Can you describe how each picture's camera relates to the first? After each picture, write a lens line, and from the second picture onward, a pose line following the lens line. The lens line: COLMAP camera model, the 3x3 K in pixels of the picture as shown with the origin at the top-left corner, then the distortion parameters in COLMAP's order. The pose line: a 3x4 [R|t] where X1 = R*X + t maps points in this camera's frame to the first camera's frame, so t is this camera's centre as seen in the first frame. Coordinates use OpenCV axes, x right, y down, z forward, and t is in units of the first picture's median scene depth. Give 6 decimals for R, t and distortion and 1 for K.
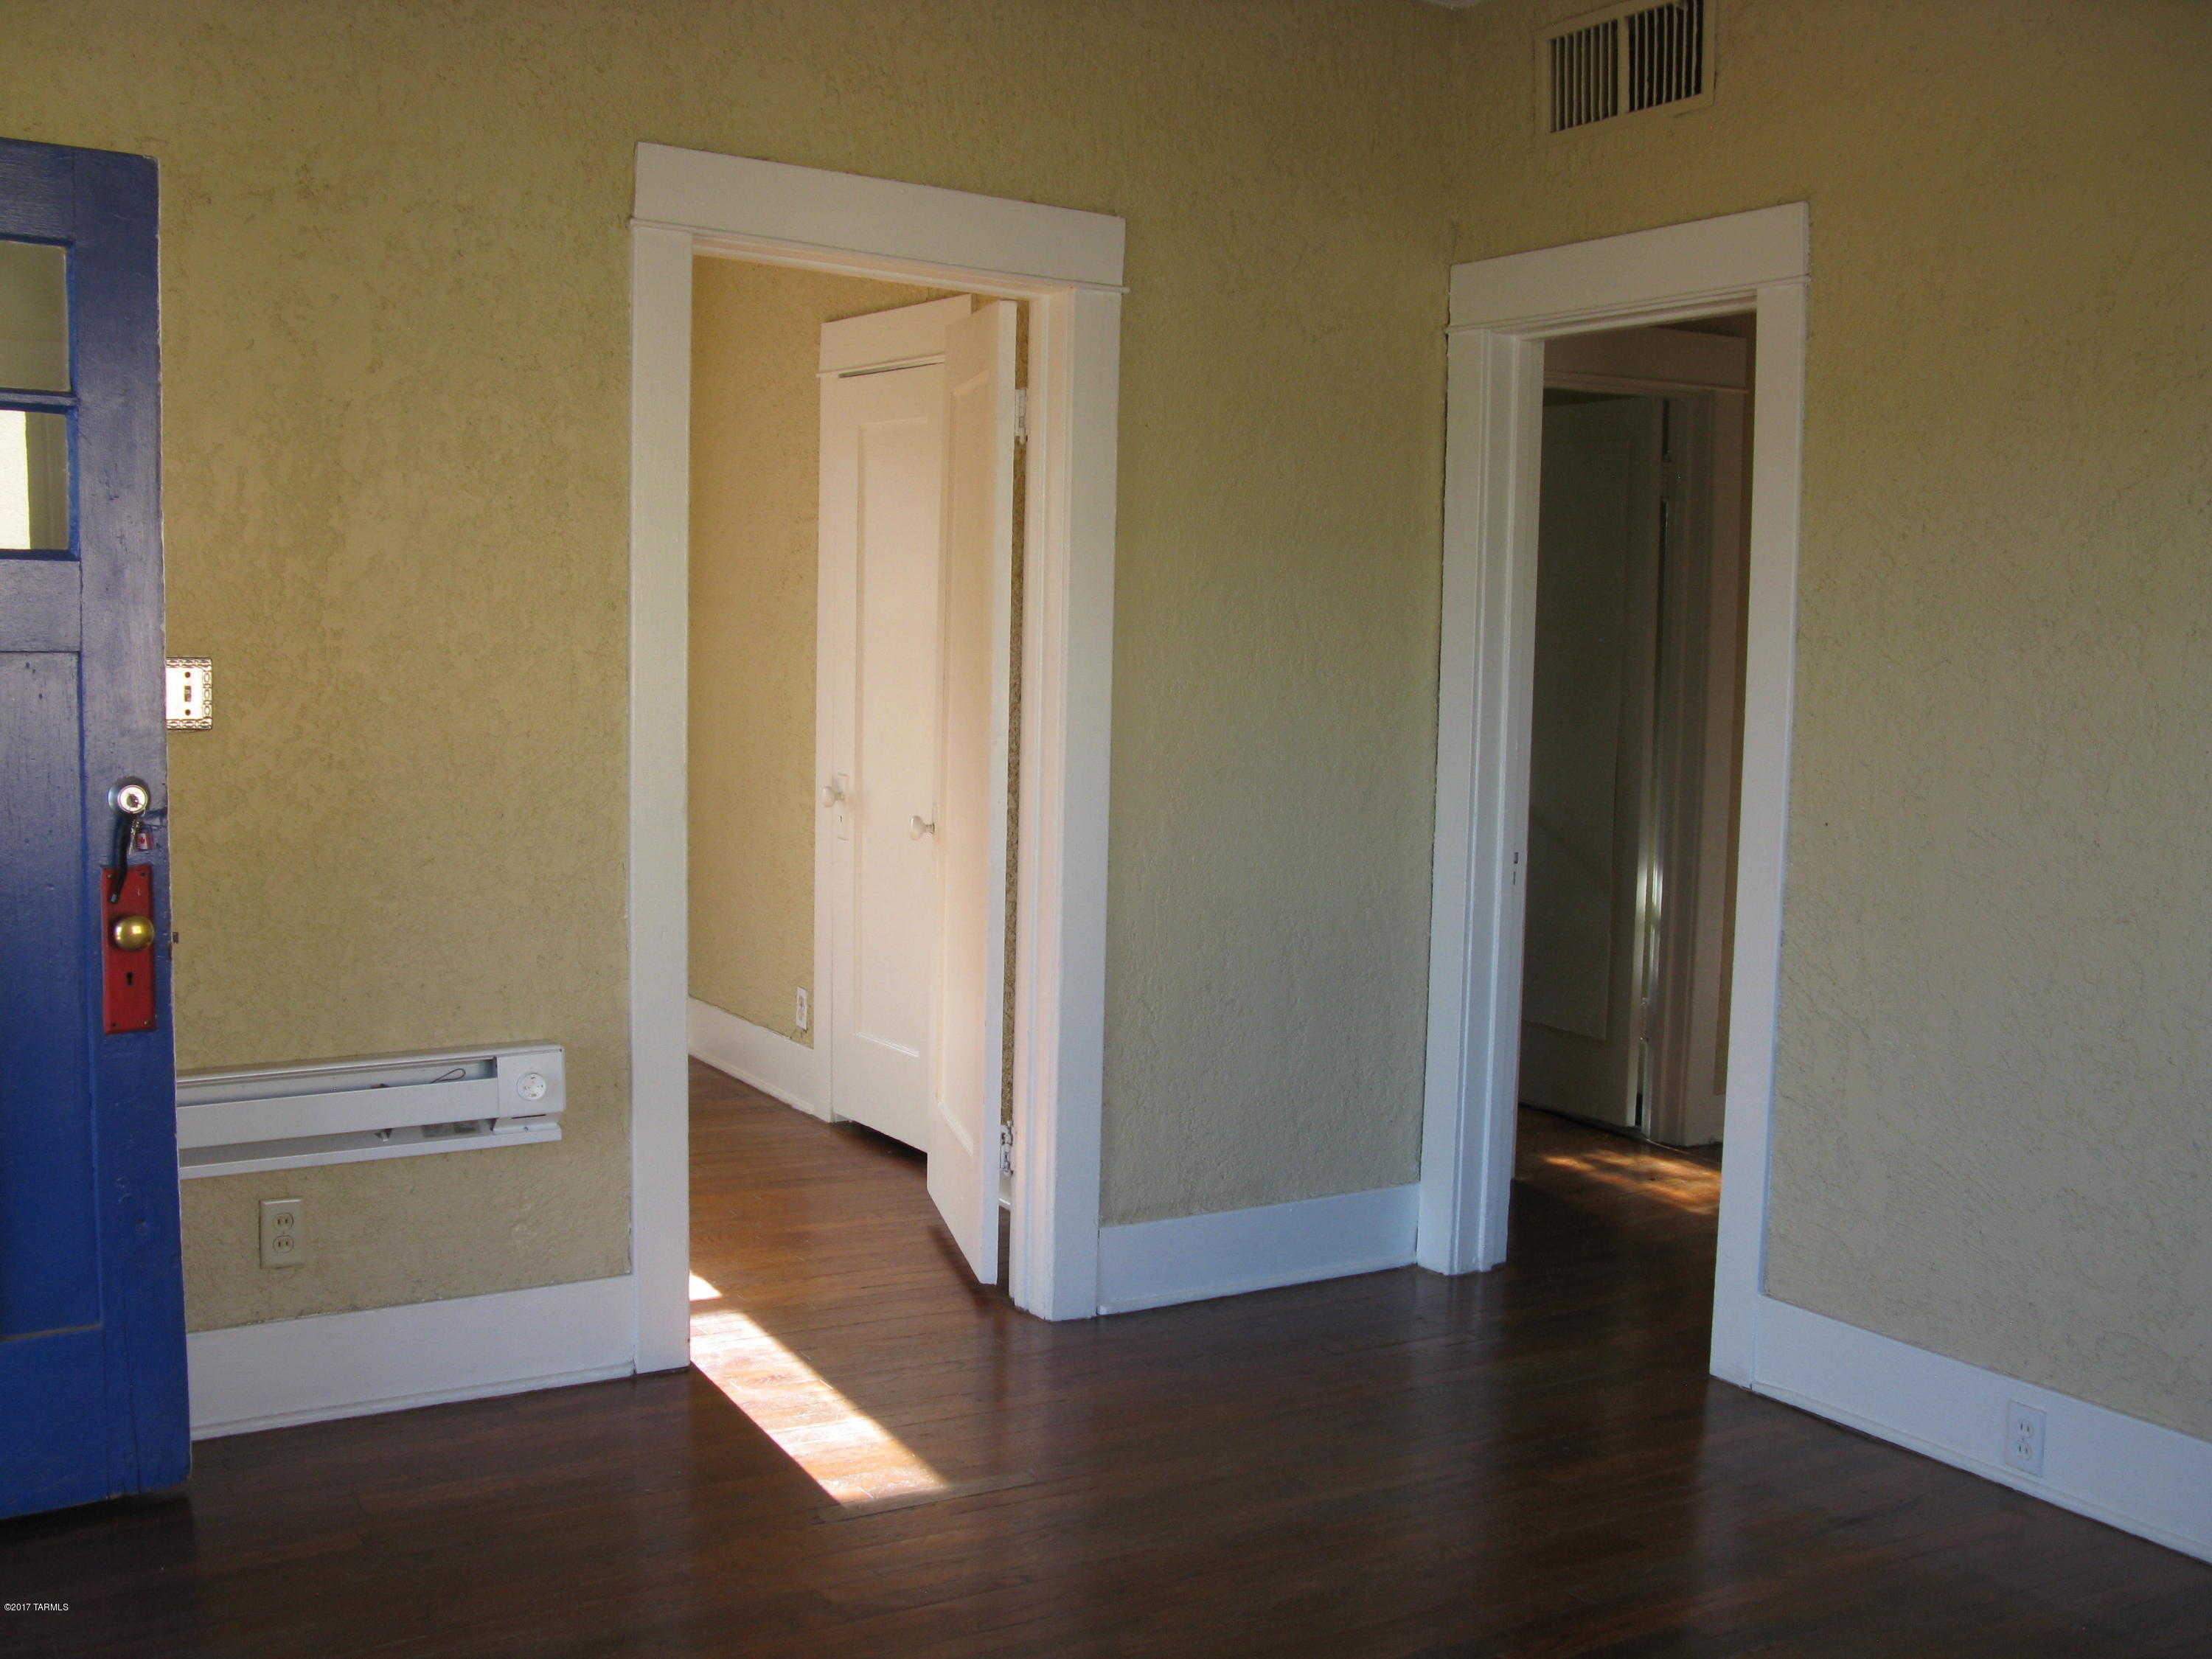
lens RADIAL K [[2248.6, 0, 1171.2], [0, 2248.6, 894.6], [0, 0, 1]] dist [-0.074947, 0.000000]
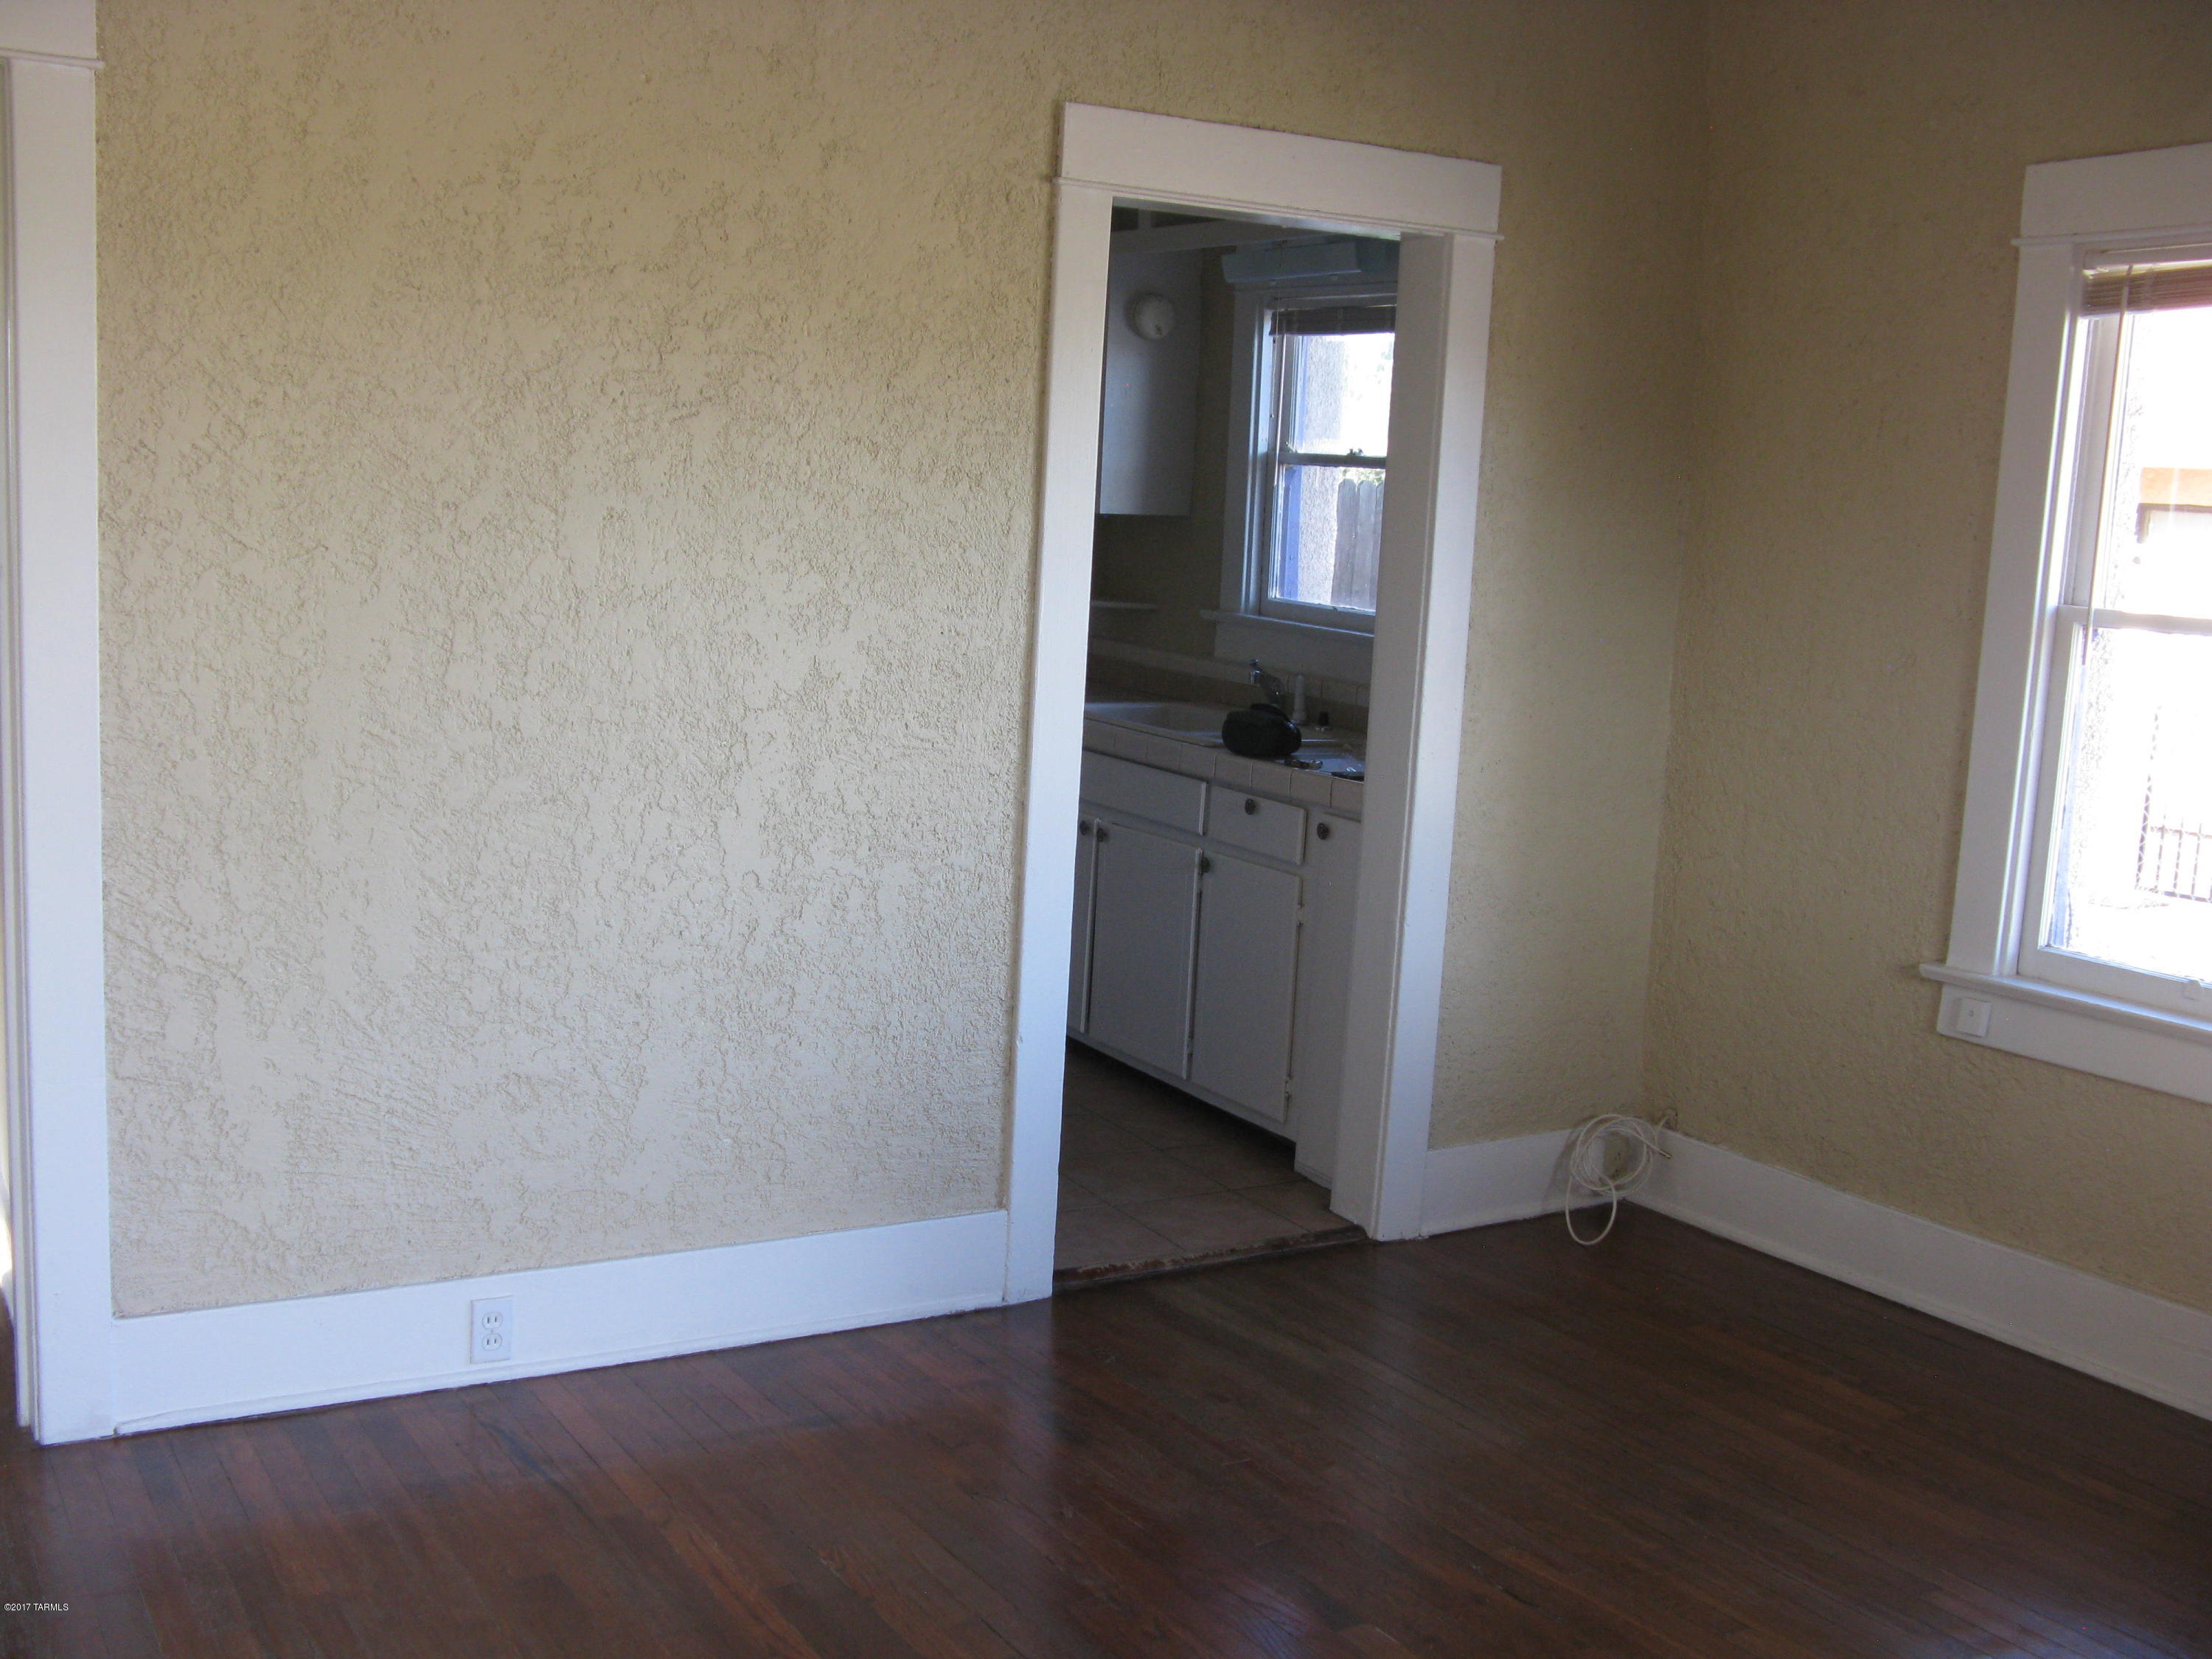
lens RADIAL K [[2307.5, 0, 1145.1], [0, 2307.5, 869.2], [0, 0, 1]] dist [-0.126779, 0.000000]
pose [[0.037871, -0.183902, 0.982215, -0.557540], [0.064001, 0.981348, 0.181272, -0.121600], [-0.997231, 0.055997, 0.048935, 0.635293]]
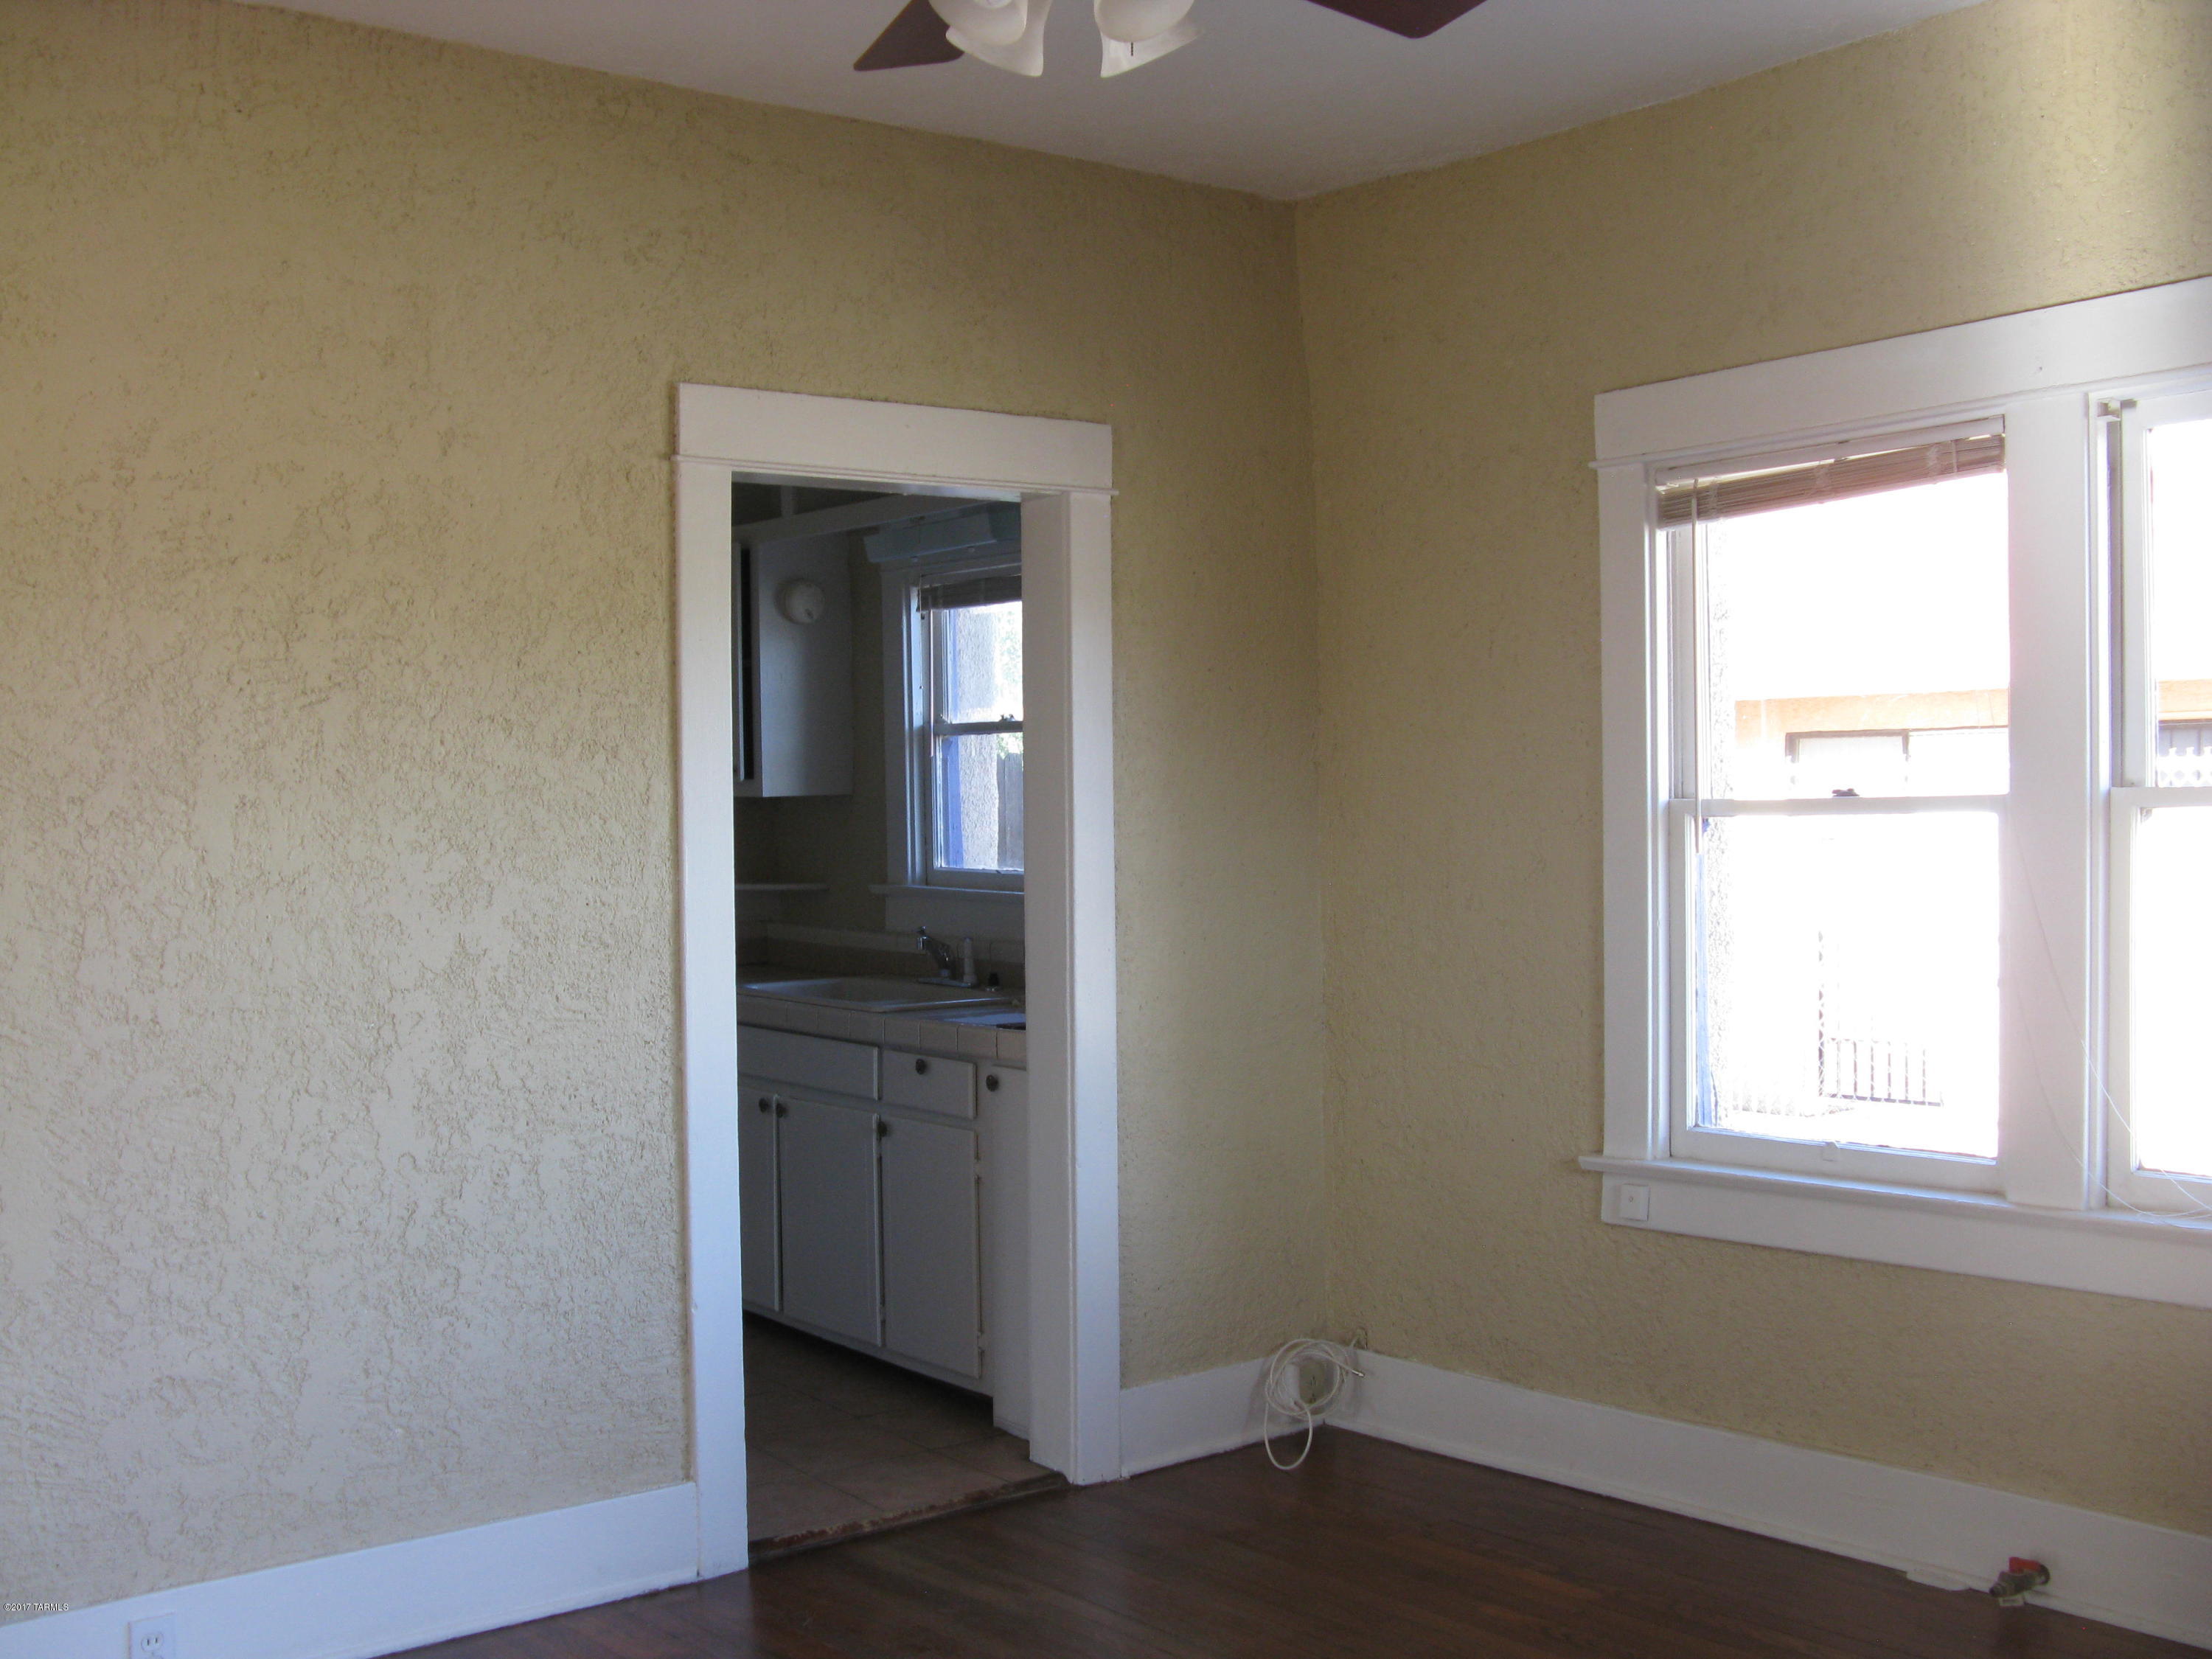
lens RADIAL K [[2307.5, 0, 1158.0], [0, 2307.5, 880.1], [0, 0, 1]] dist [-0.126779, 0.000000]
pose [[-0.097220, -0.057209, 0.993617, -0.580210], [0.124869, 0.989757, 0.069204, -0.093101], [-0.987399, 0.130800, -0.089080, 0.605866]]
